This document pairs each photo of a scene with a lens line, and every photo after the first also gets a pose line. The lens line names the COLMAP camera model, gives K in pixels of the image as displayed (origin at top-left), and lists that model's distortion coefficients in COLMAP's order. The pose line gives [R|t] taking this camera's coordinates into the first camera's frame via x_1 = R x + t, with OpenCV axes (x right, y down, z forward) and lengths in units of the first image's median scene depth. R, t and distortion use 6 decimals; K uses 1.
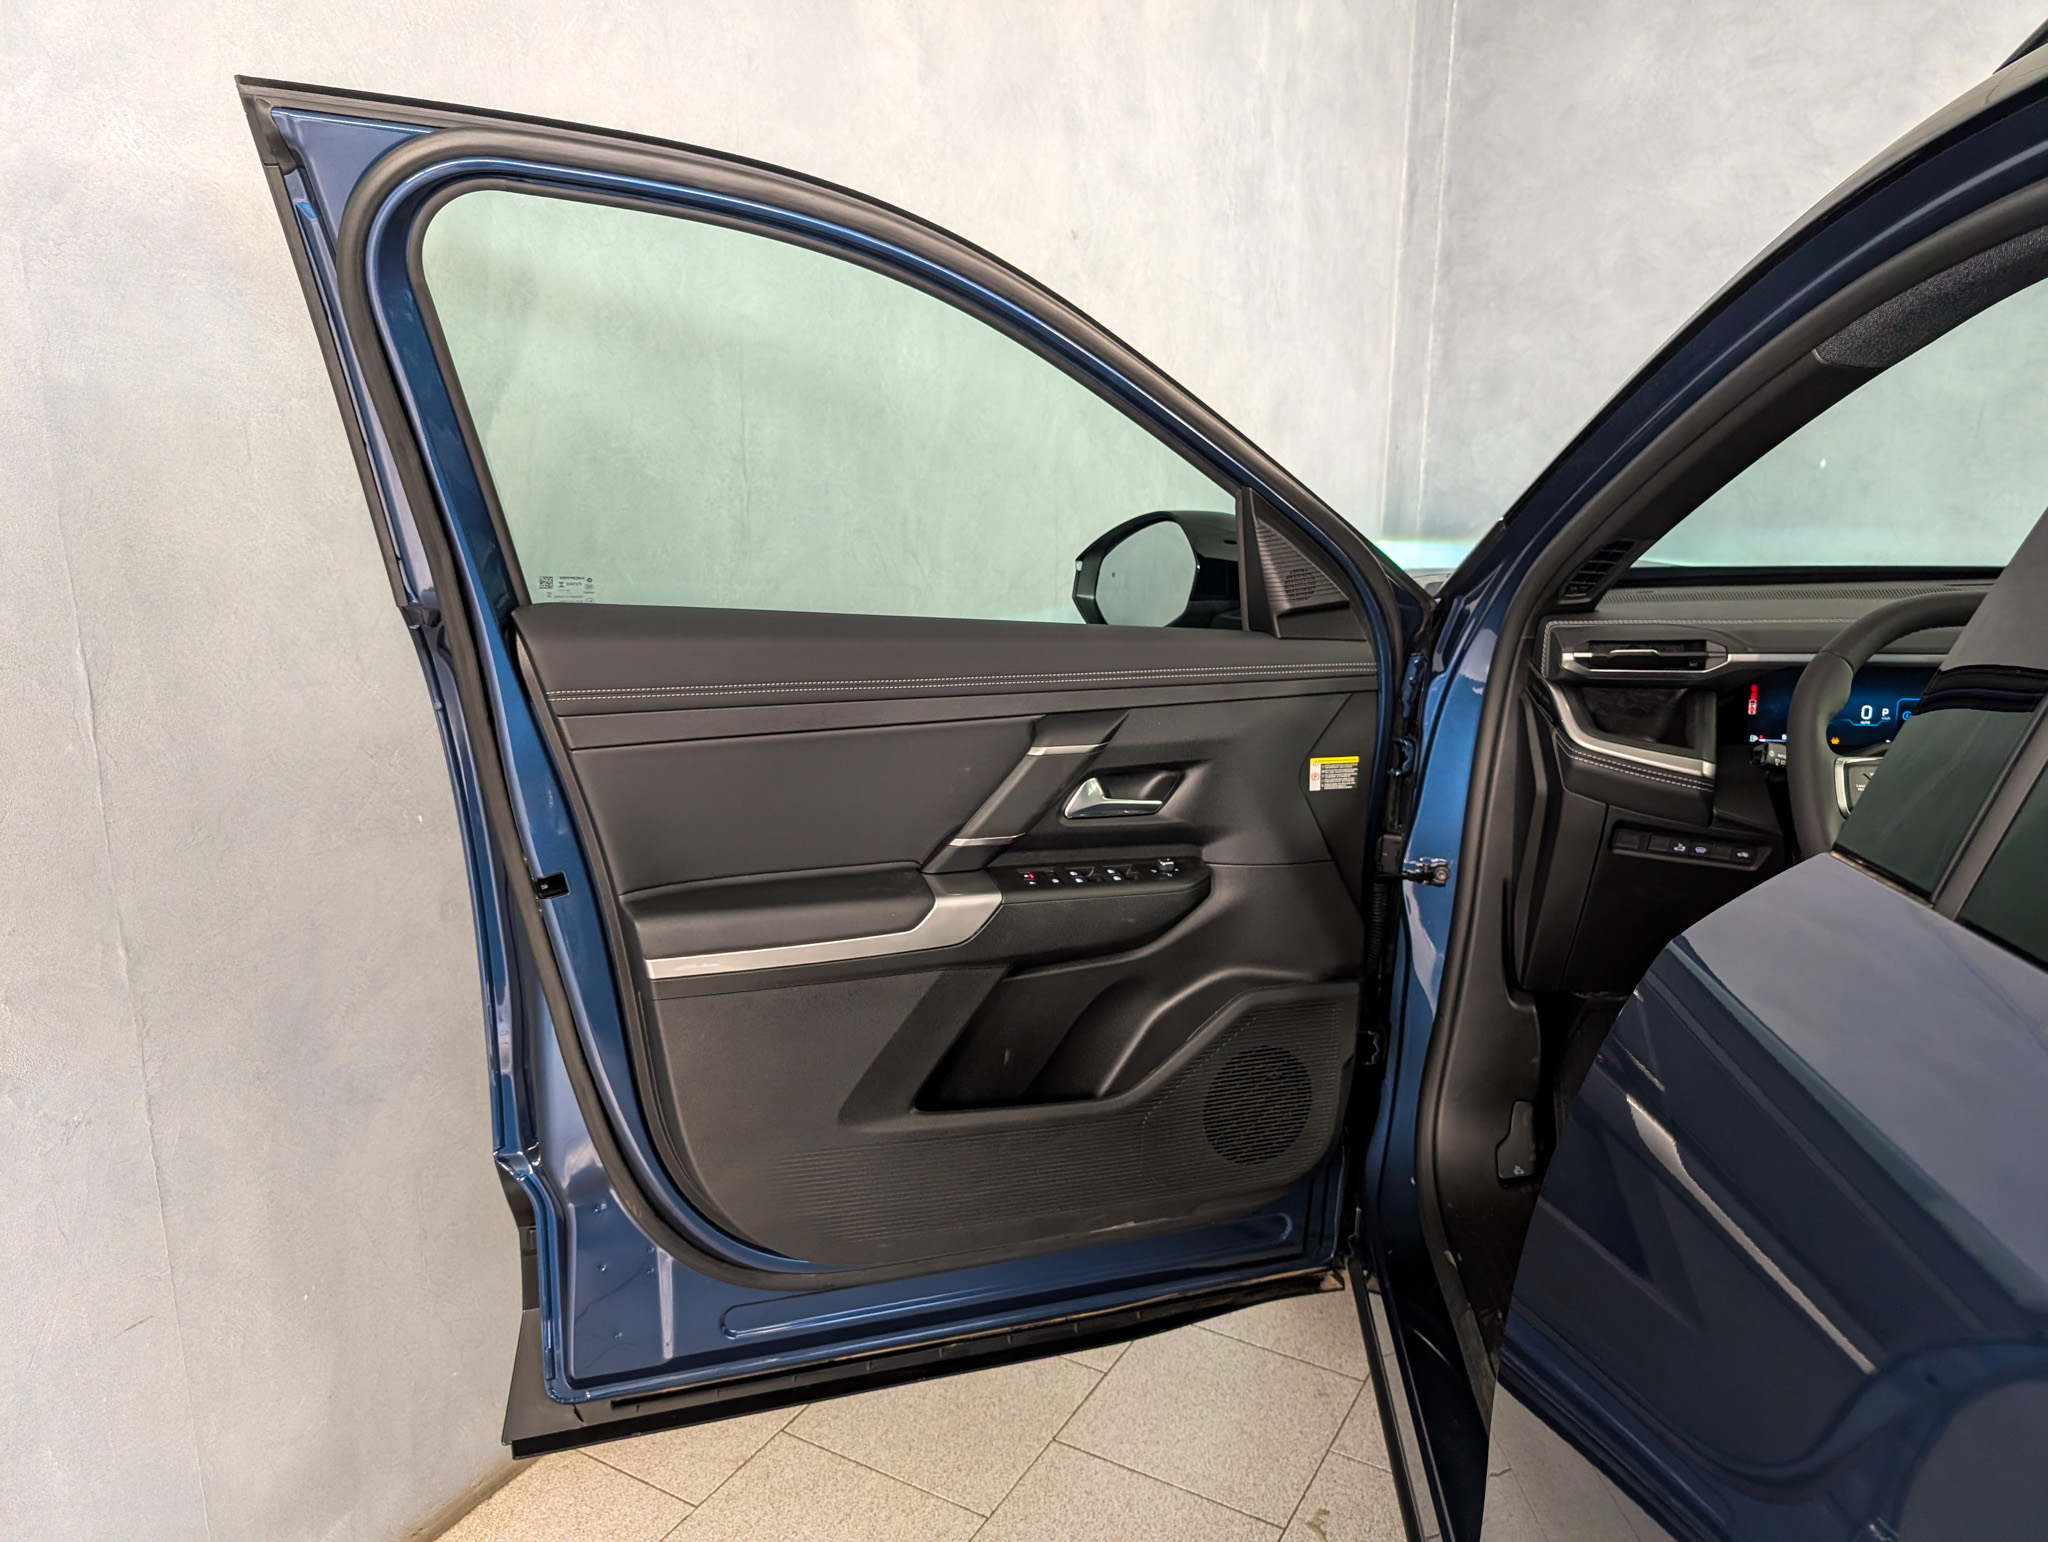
lens RADIAL K [[1450.8, 0, 1093.3], [0, 1450.8, 761.6], [0, 0, 1]] dist [-0.007359, -0.004838]
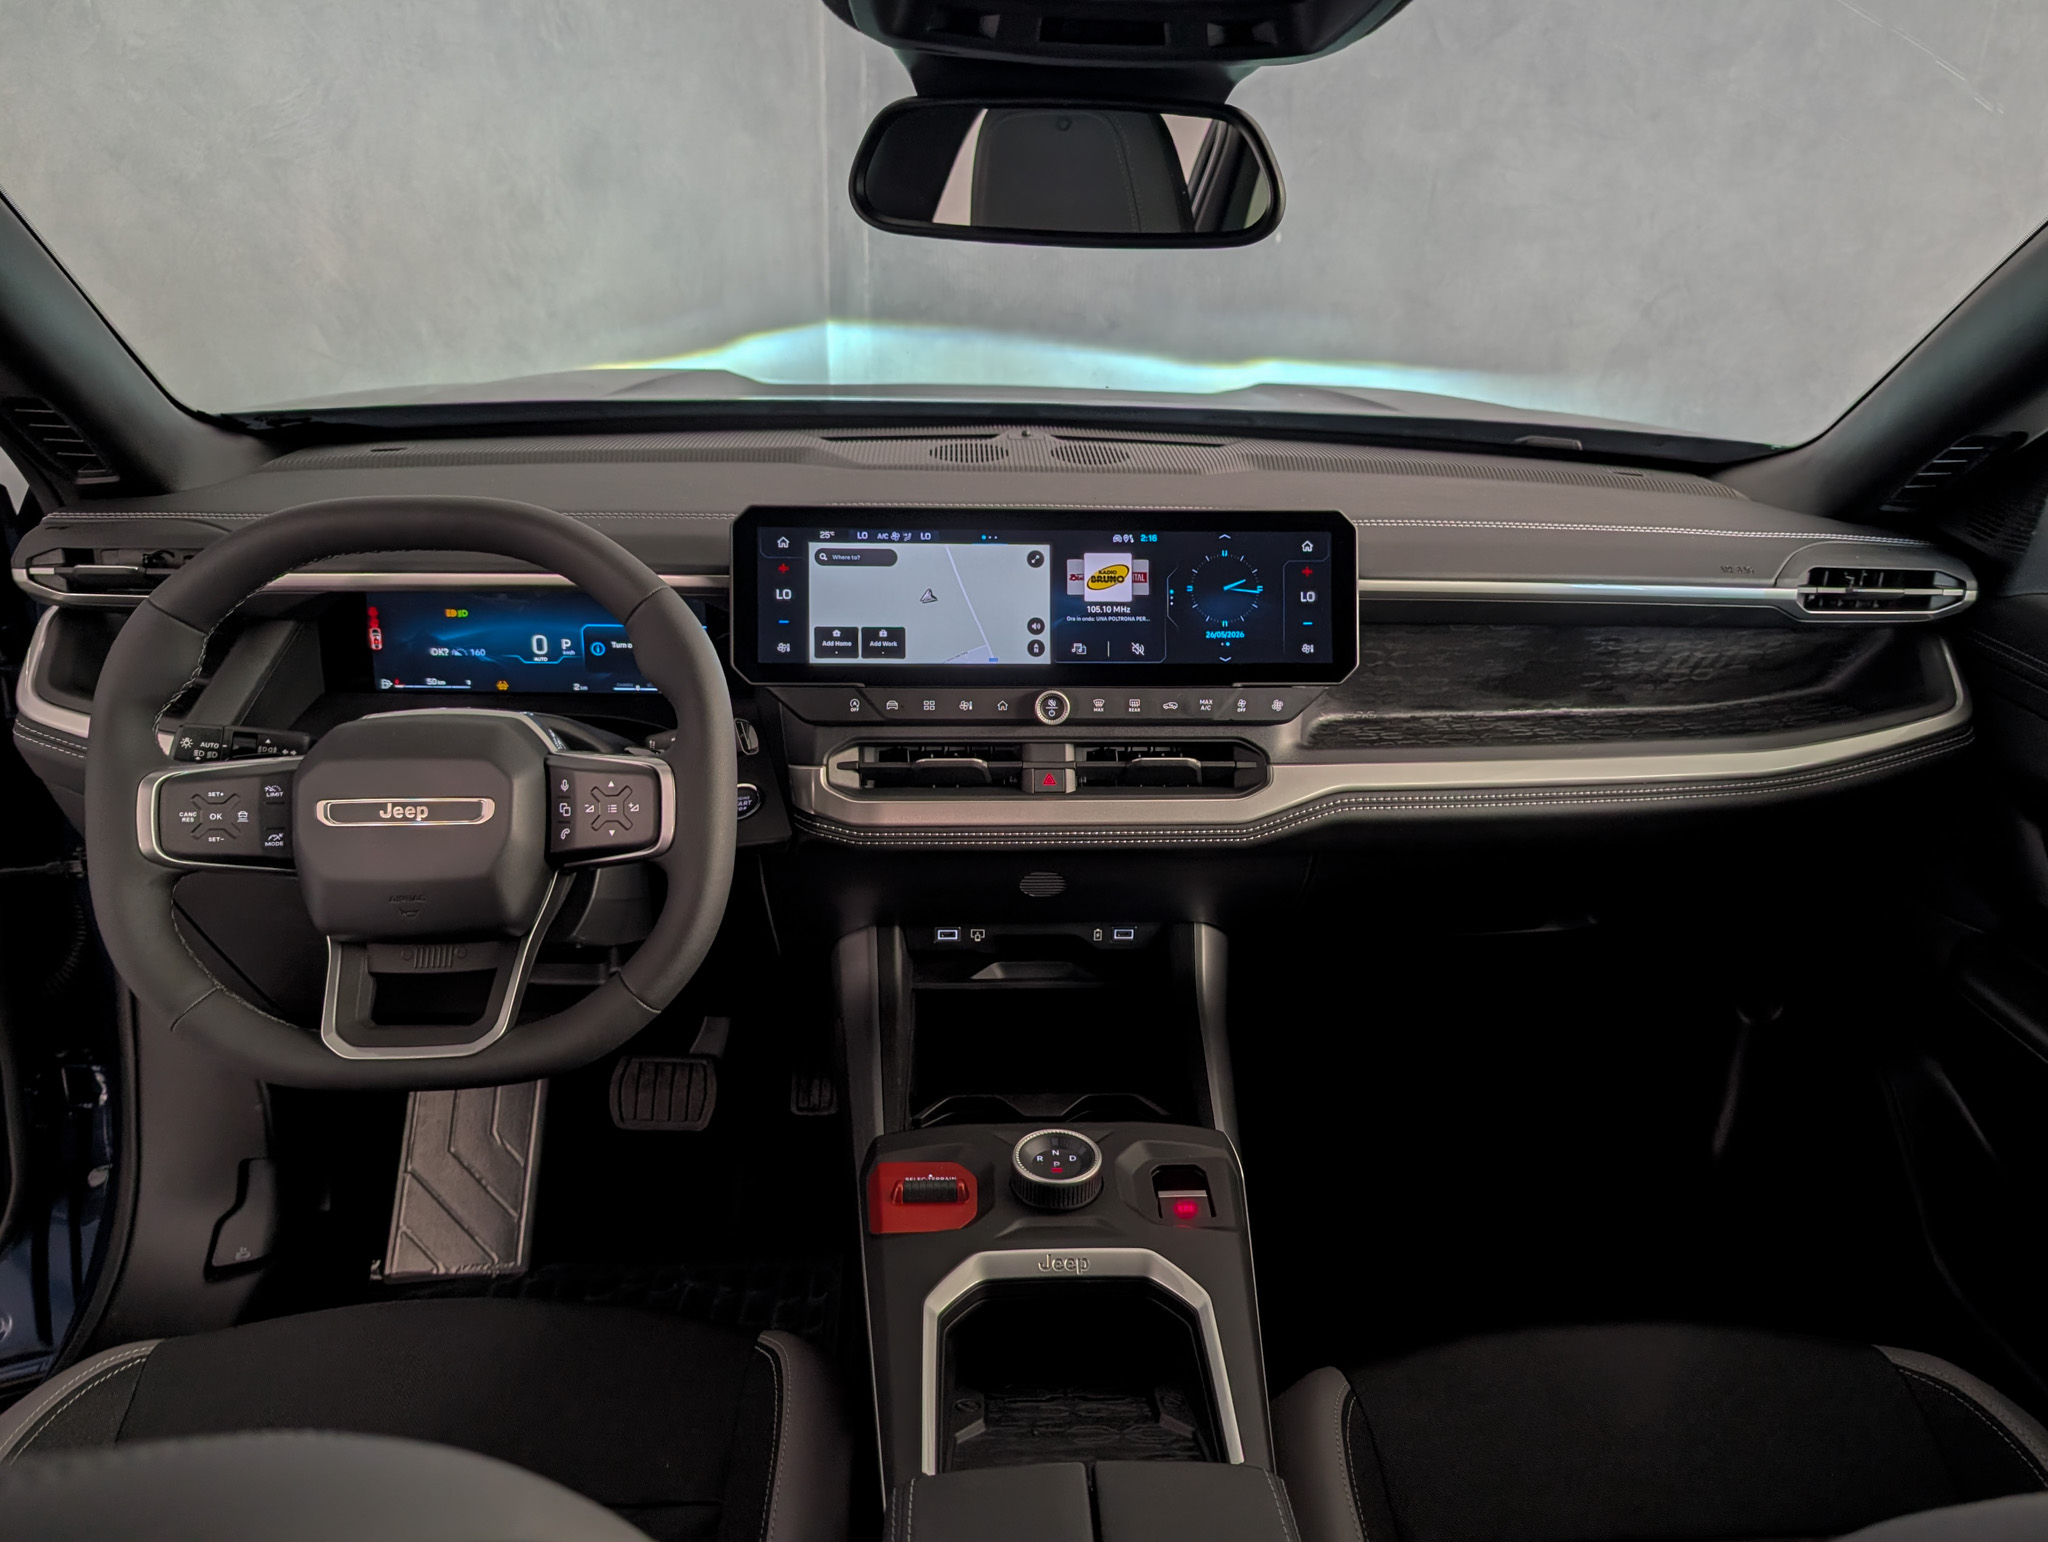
lens RADIAL K [[1473.8, 0, 1087.6], [0, 1473.8, 772.5], [0, 0, 1]] dist [0.013705, -0.004810]
pose [[0.987389, -0.035311, 0.154323, 0.676422], [0.010504, 0.987273, 0.158688, -0.082414], [-0.157962, -0.155066, 0.975194, 0.254639]]
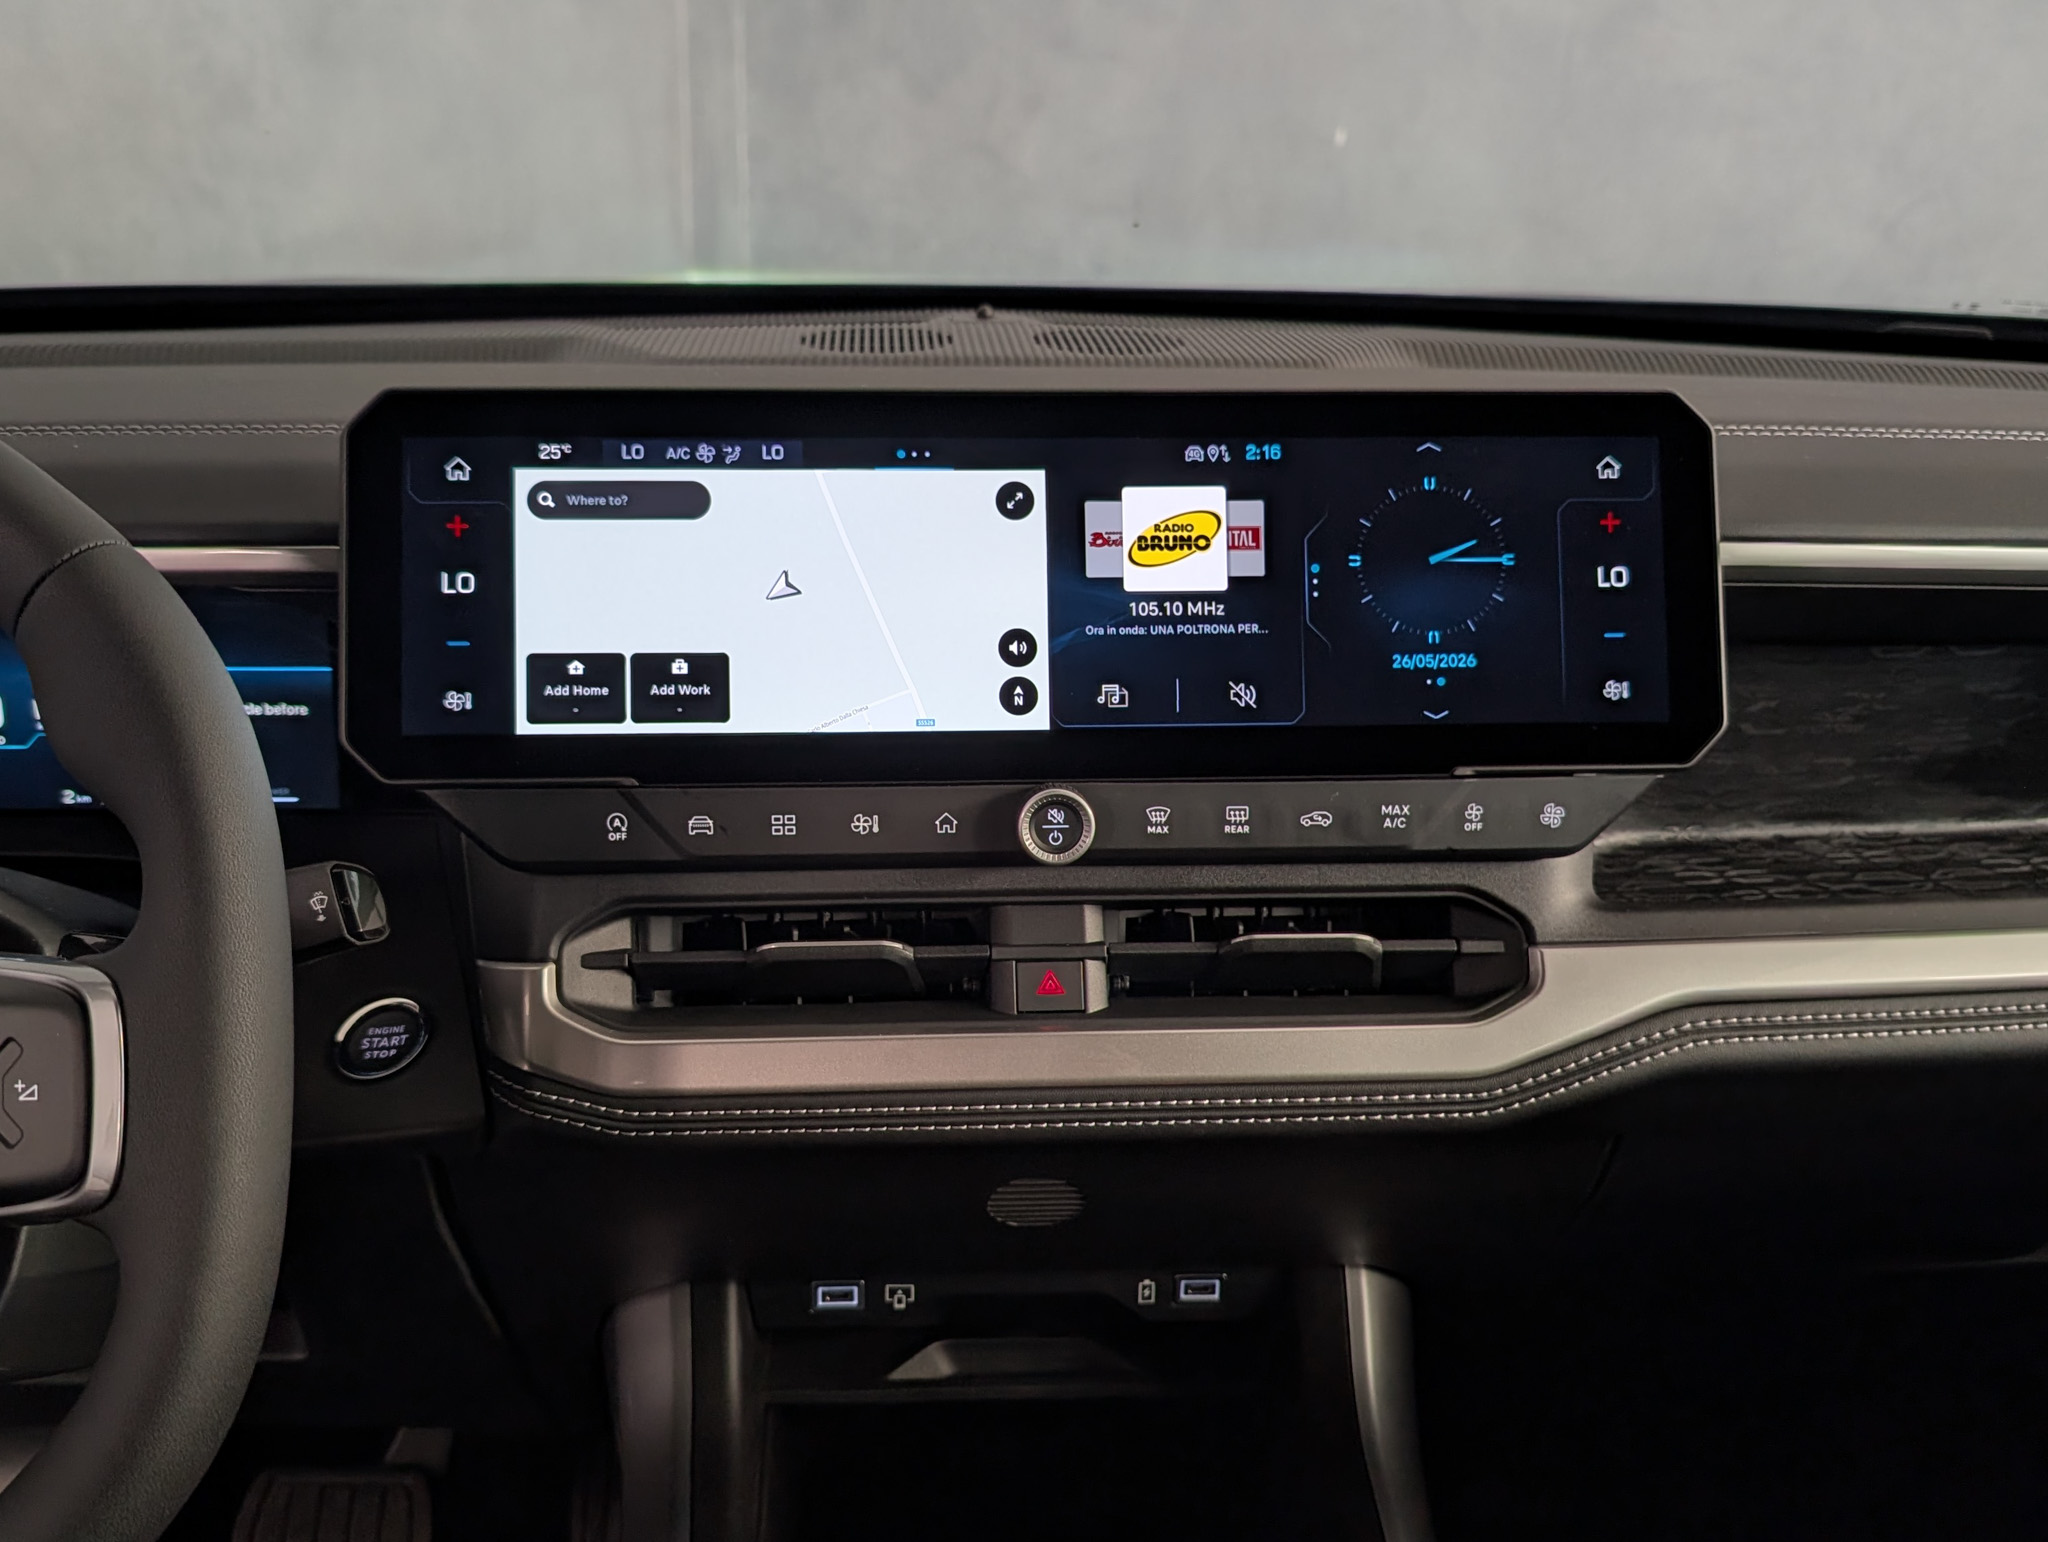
lens RADIAL K [[1954.4, 0, 1024.1], [0, 1954.4, 844.6], [0, 0, 1]] dist [0.100891, -0.365014]
pose [[0.989697, -0.041917, 0.136901, 0.702490], [0.025019, 0.992104, 0.122895, -0.052288], [-0.140971, -0.118204, 0.982932, 0.511652]]
